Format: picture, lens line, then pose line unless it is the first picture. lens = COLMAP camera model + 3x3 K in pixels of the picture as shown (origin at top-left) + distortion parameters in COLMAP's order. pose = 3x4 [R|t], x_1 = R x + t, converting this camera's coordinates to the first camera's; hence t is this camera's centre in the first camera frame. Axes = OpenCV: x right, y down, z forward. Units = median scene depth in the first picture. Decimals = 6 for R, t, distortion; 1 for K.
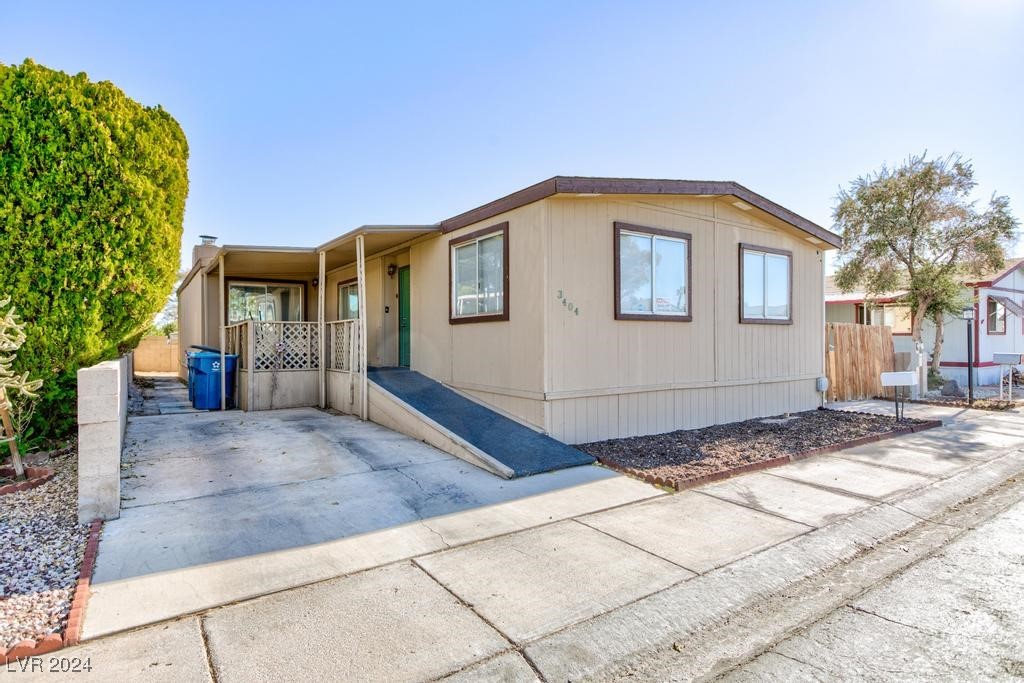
lens RADIAL K [[545.7, 0, 513.0], [0, 545.7, 338.2], [0, 0, 1]] dist [-0.005132, -0.000306]
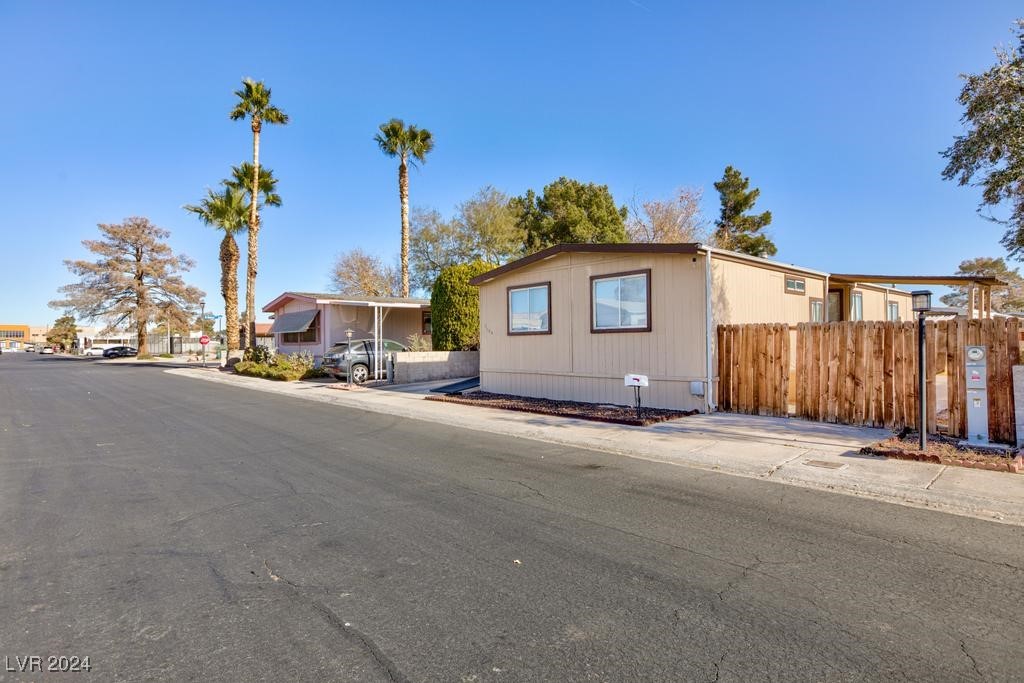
lens RADIAL K [[545.7, 0, 512.5], [0, 545.7, 343.1], [0, 0, 1]] dist [-0.005132, -0.000306]
pose [[0.115732, -0.003671, -0.993274, 1.907607], [0.001344, 0.999993, -0.003539, 0.002981], [0.993280, -0.000925, 0.115736, 0.675934]]
